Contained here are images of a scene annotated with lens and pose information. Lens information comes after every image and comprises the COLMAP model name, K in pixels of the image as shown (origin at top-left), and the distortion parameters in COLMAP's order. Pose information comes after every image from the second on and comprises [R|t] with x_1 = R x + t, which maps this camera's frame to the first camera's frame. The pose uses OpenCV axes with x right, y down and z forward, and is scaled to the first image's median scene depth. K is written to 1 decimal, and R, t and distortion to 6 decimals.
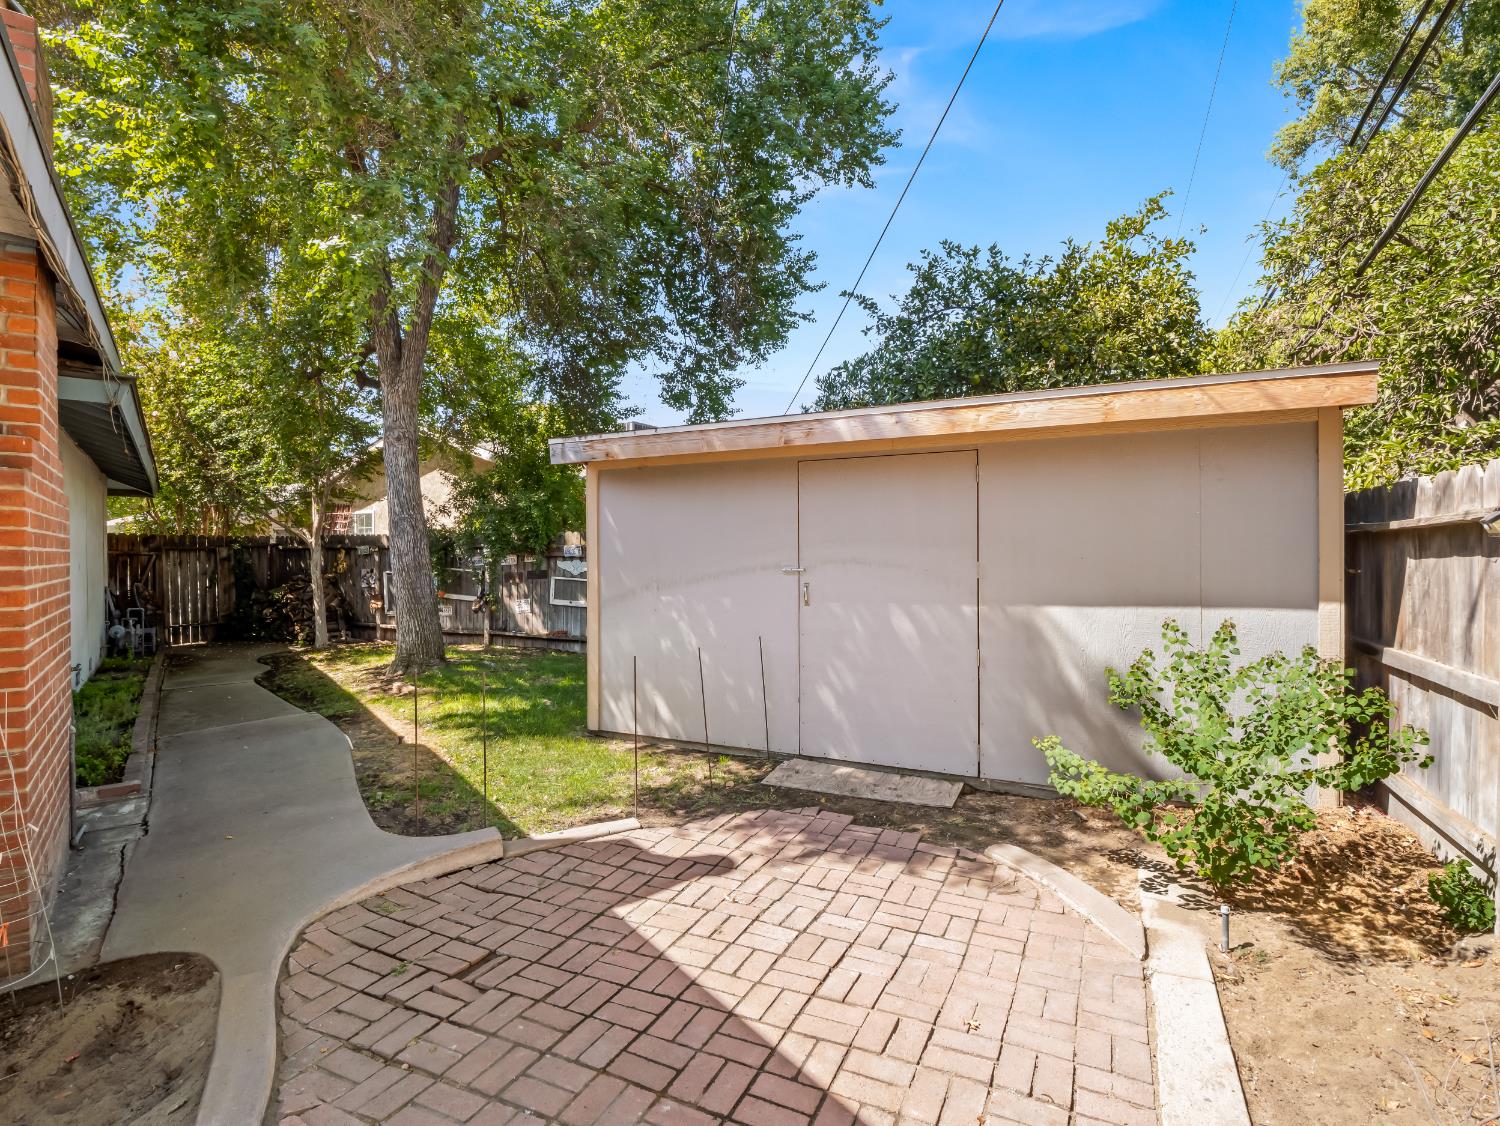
lens RADIAL K [[732.1, 0, 745.9], [0, 732.1, 564.2], [0, 0, 1]] dist [-0.012788, -0.002661]
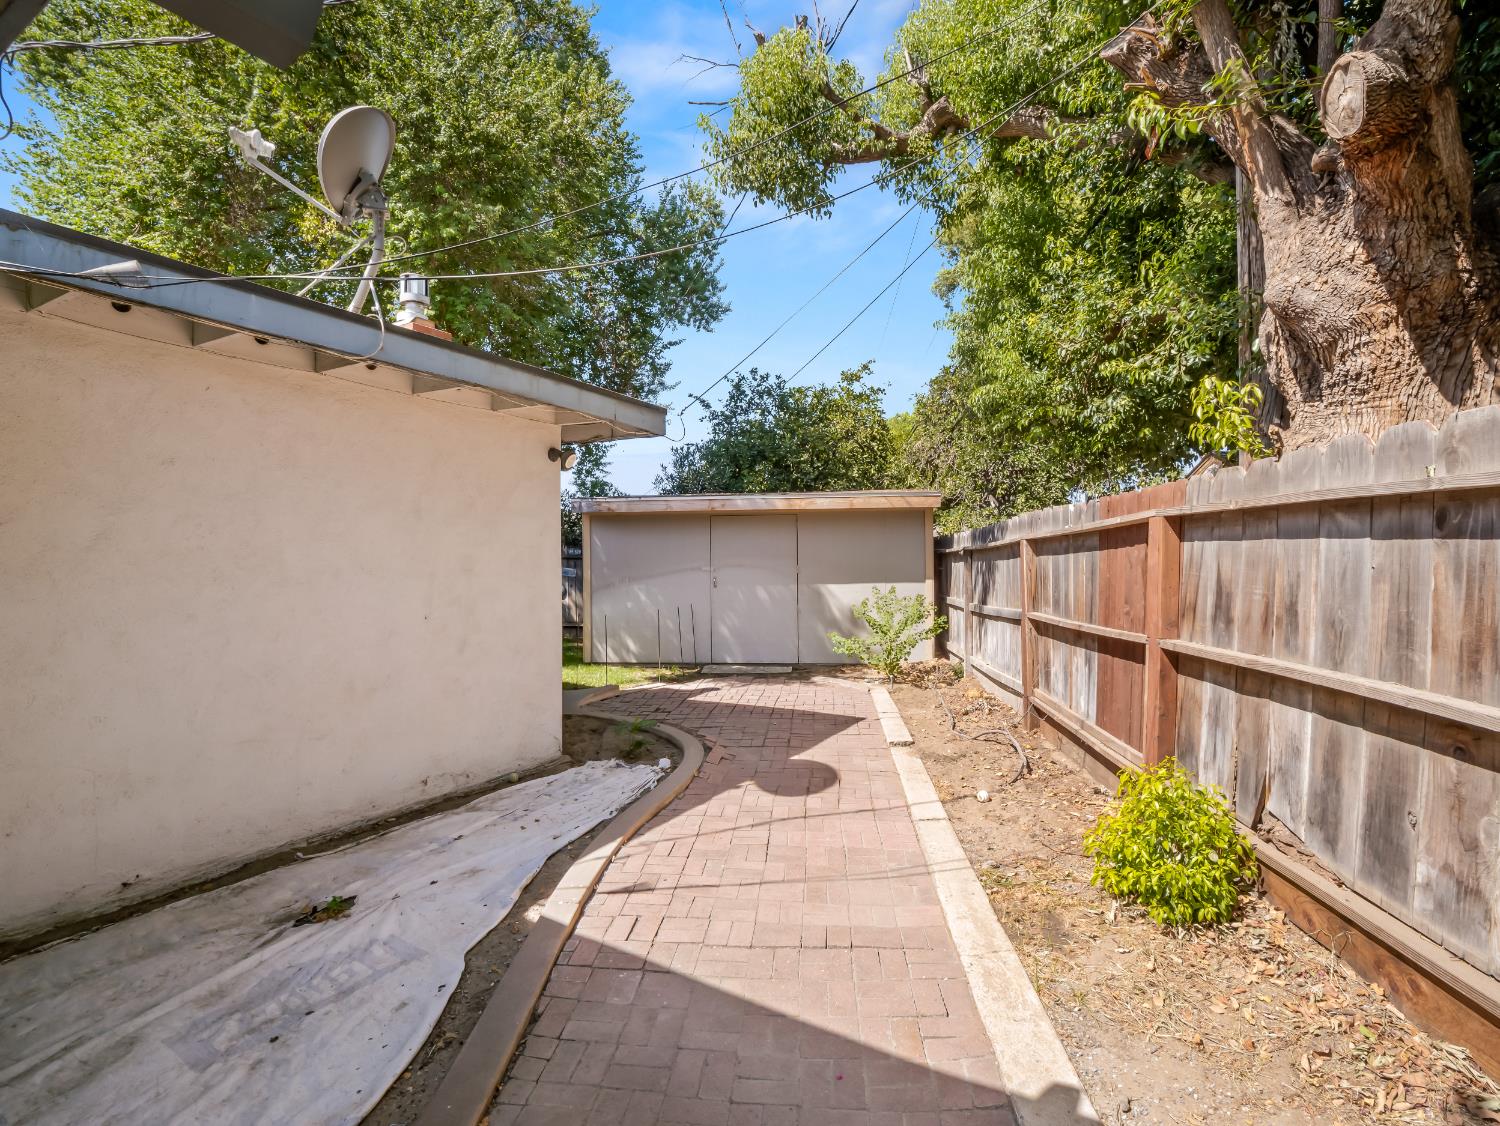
lens RADIAL K [[732.1, 0, 753.3], [0, 732.1, 564.4], [0, 0, 1]] dist [-0.012788, -0.002661]
pose [[0.933595, 0.001720, 0.358327, -0.480956], [0.002671, 0.999927, -0.011760, 0.018039], [-0.358321, 0.011936, 0.933522, -0.815535]]
